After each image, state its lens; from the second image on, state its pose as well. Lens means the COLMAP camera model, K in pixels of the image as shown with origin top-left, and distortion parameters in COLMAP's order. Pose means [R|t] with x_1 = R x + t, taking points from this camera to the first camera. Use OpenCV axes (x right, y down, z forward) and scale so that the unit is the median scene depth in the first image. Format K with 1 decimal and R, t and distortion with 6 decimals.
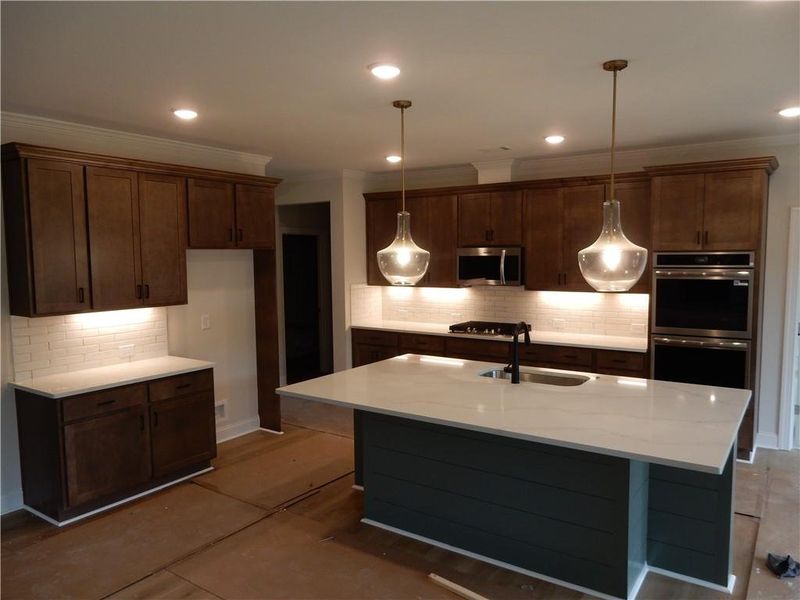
lens RADIAL K [[595.7, 0, 400.0], [0, 595.7, 300.0], [0, 0, 1]] dist [0.016003, 0.007340]
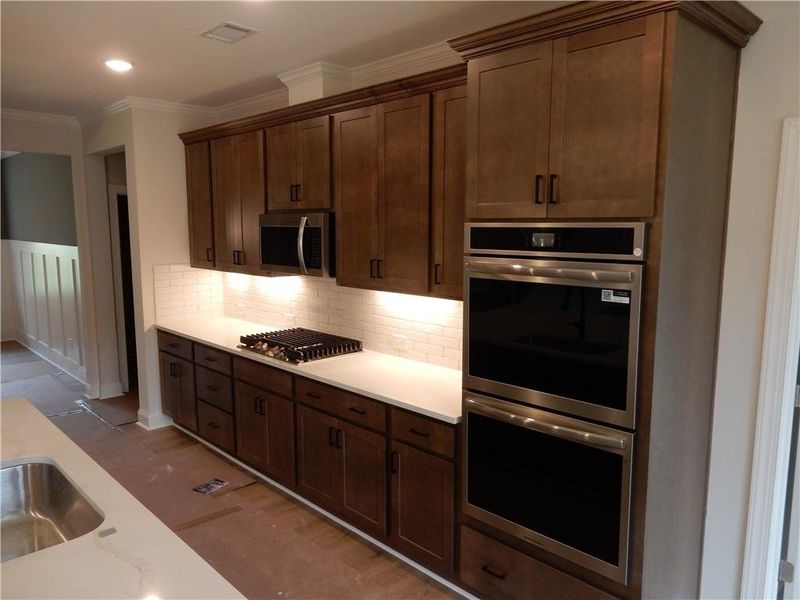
lens RADIAL K [[591.0, 0, 404.3], [0, 591.0, 302.7], [0, 0, 1]] dist [0.001867, 0.001792]
pose [[0.980947, 0.037285, -0.190663, 0.425923], [-0.027403, 0.998154, 0.054204, -0.035963], [0.192332, -0.047947, 0.980158, 0.477100]]
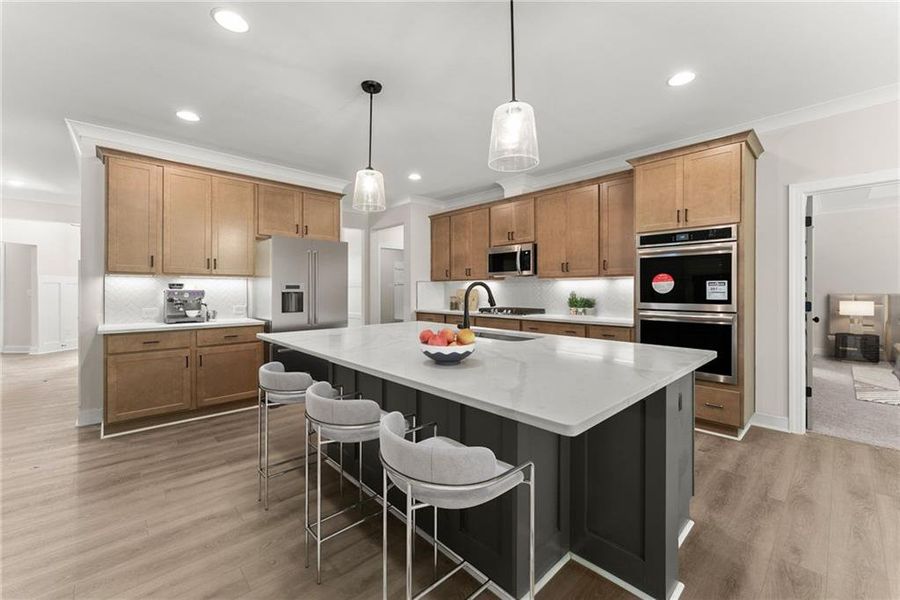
lens RADIAL K [[359.8, 0, 447.3], [0, 359.8, 289.6], [0, 0, 1]] dist [0.001002, 0.000094]
pose [[0.976212, 0.009769, -0.216596, 0.209038], [-0.026169, 0.996990, -0.072976, 0.071088], [0.215231, 0.076908, 0.973530, 0.266078]]
